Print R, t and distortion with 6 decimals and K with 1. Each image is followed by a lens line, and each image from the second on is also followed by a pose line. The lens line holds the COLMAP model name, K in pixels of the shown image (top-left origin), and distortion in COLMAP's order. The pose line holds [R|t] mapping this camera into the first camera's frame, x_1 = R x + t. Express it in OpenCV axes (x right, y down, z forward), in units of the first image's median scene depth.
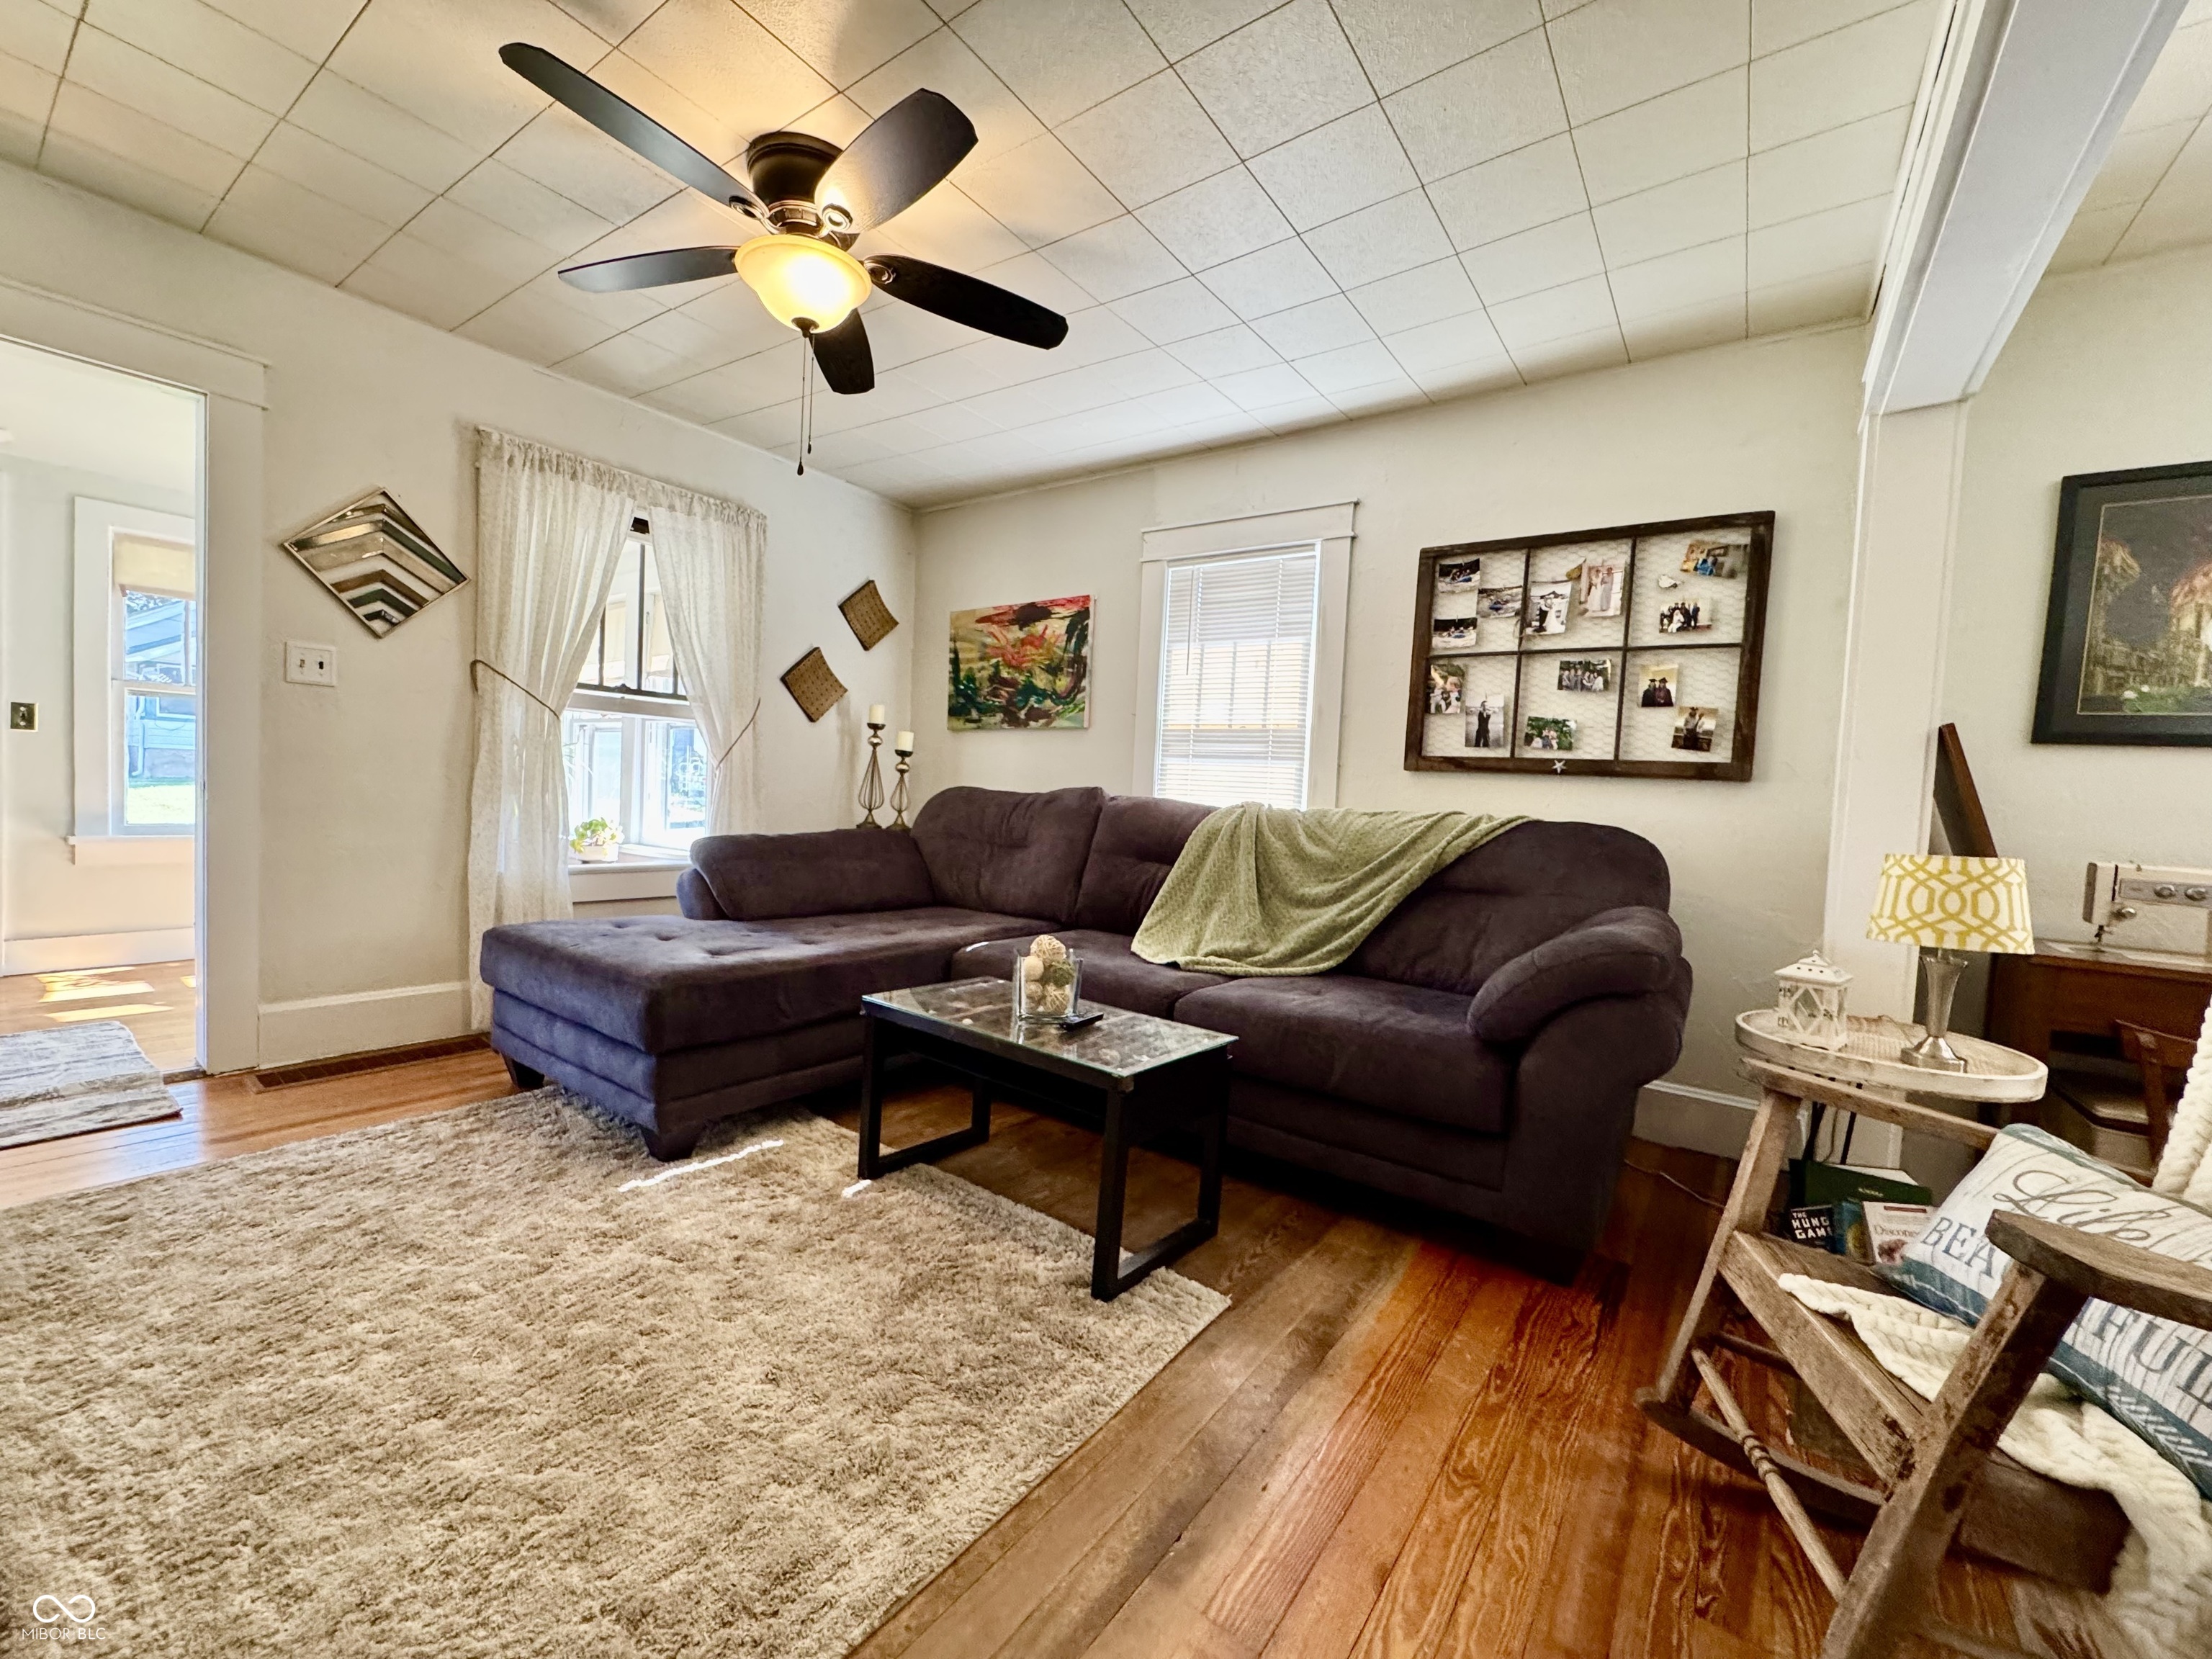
lens RADIAL K [[880.9, 0, 1106.0], [0, 880.9, 829.5], [0, 0, 1]] dist [-0.007446, -0.000014]
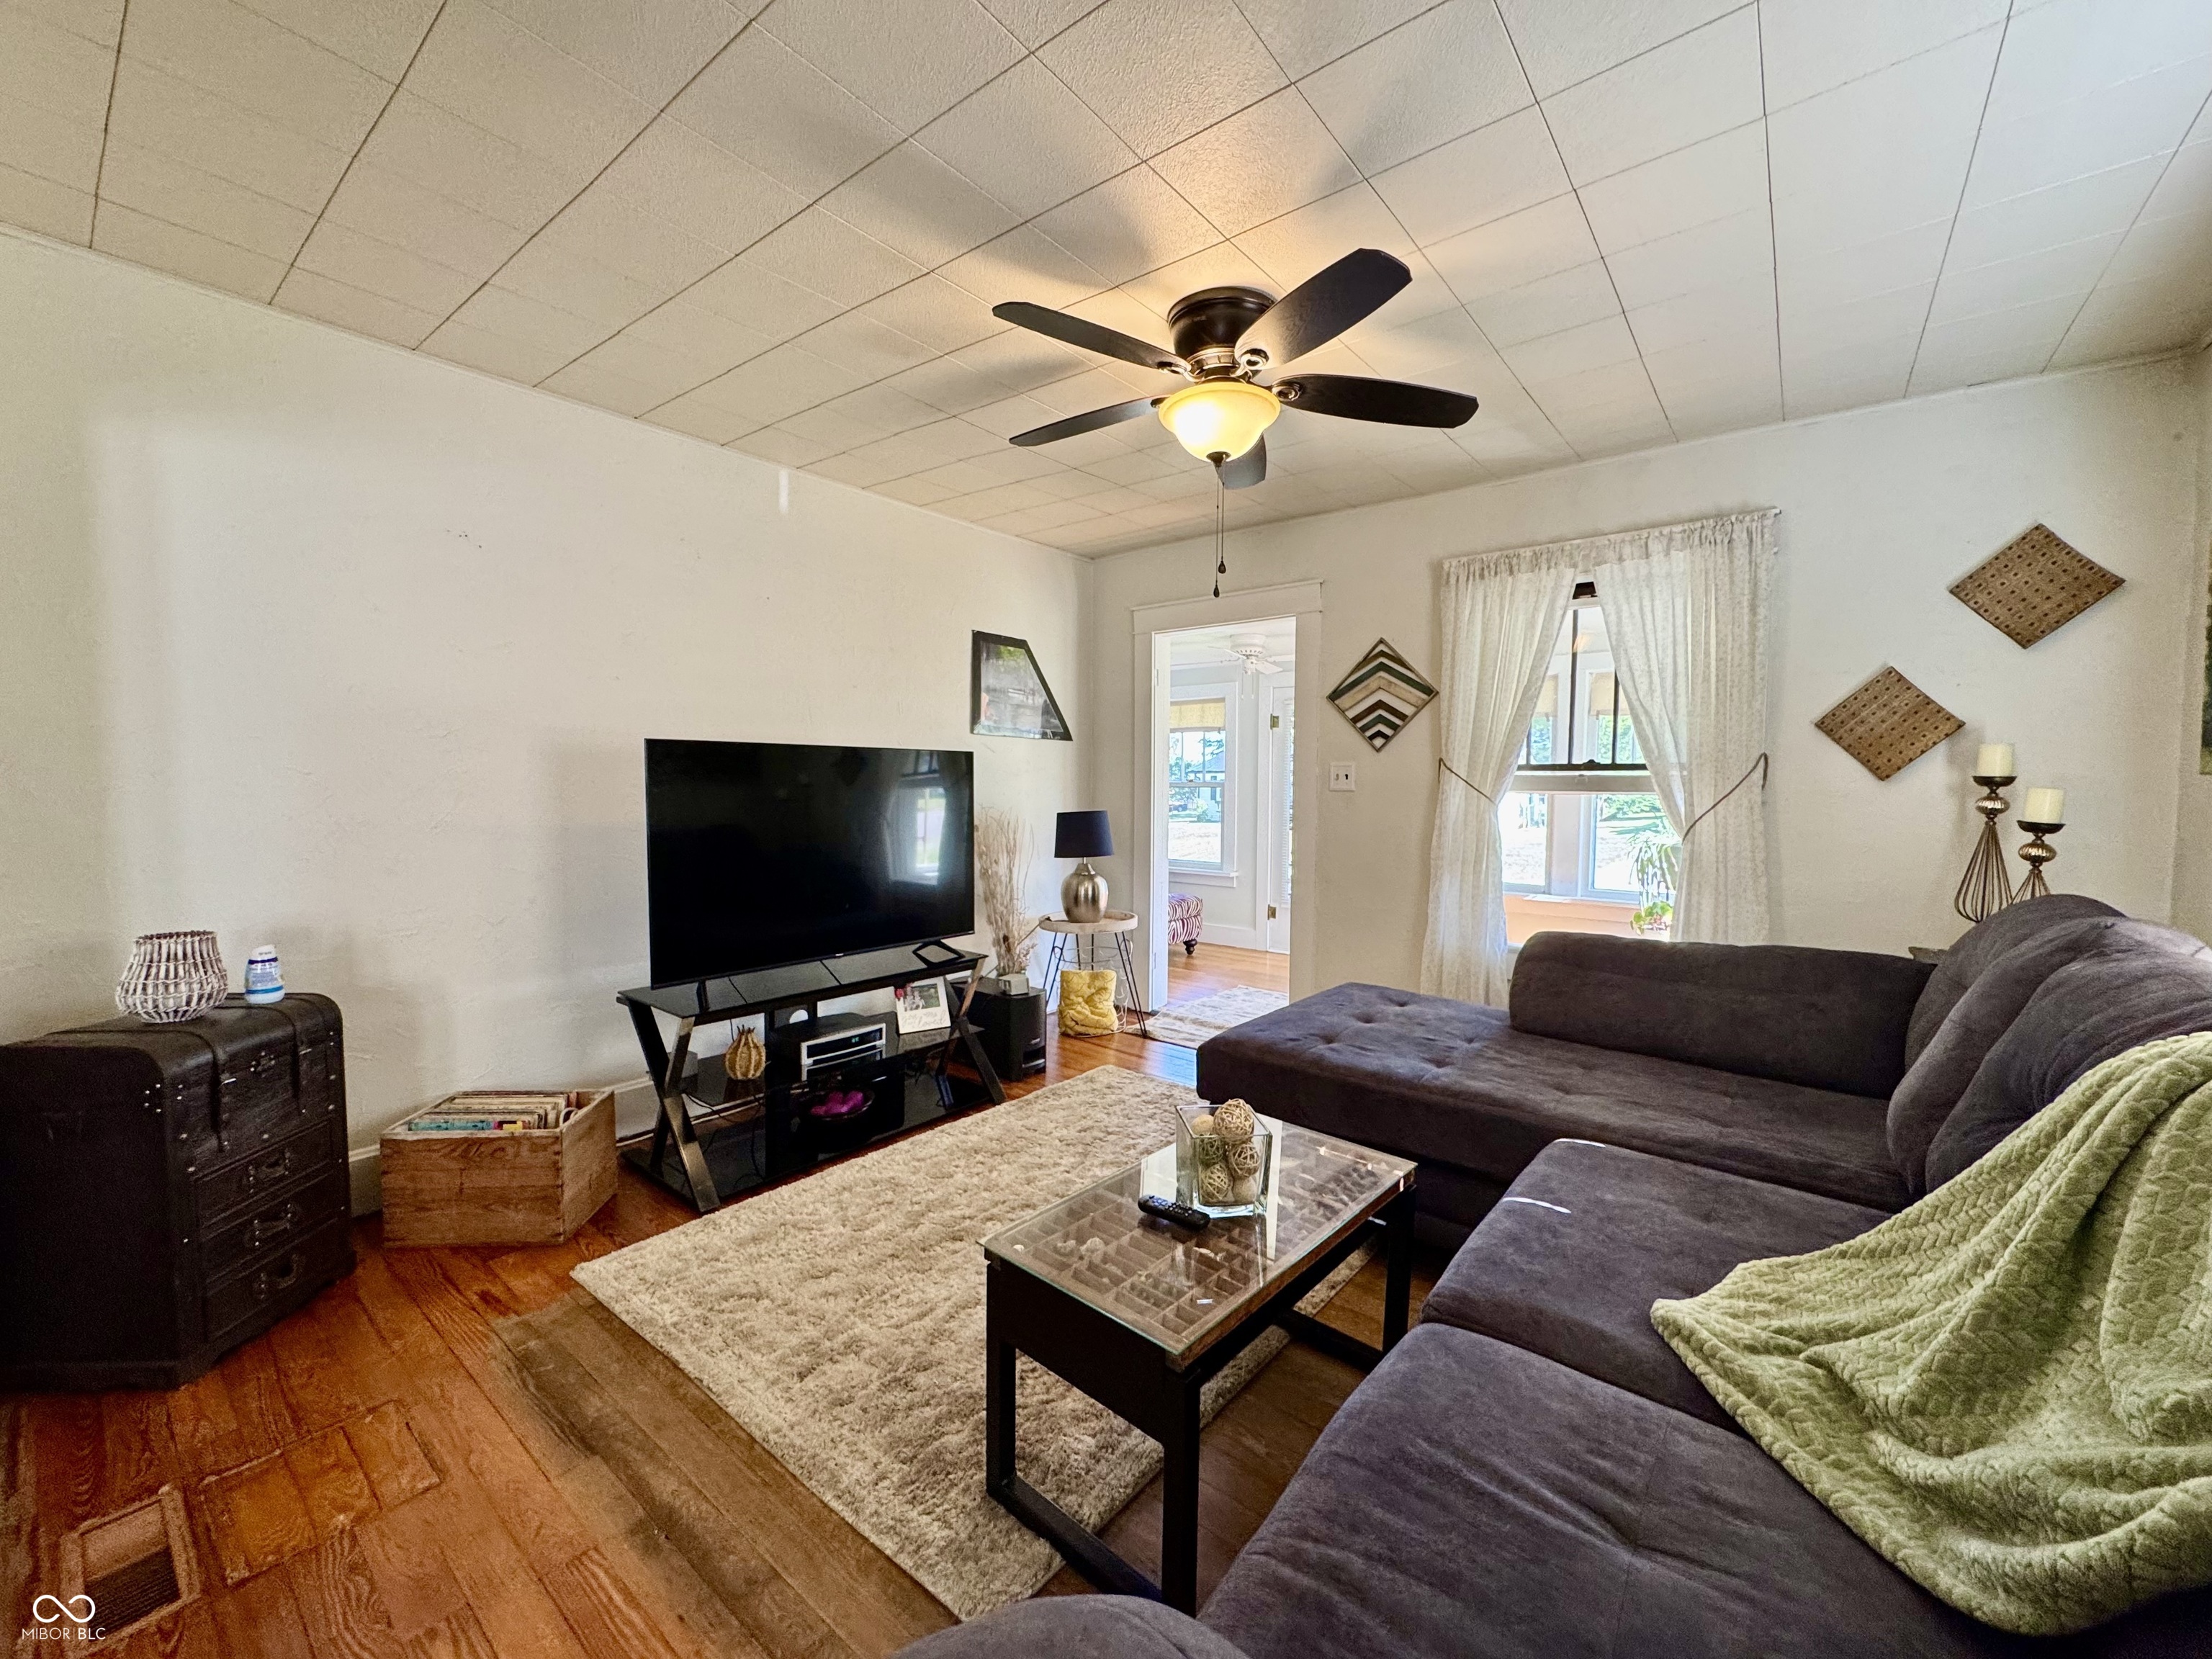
lens RADIAL K [[880.9, 0, 1106.0], [0, 880.9, 829.5], [0, 0, 1]] dist [-0.007446, -0.000014]
pose [[-0.050302, 0.000119, -0.998734, 0.503821], [-0.052642, 0.998610, 0.002770, -0.081139], [0.997346, 0.052715, -0.050226, 0.647027]]
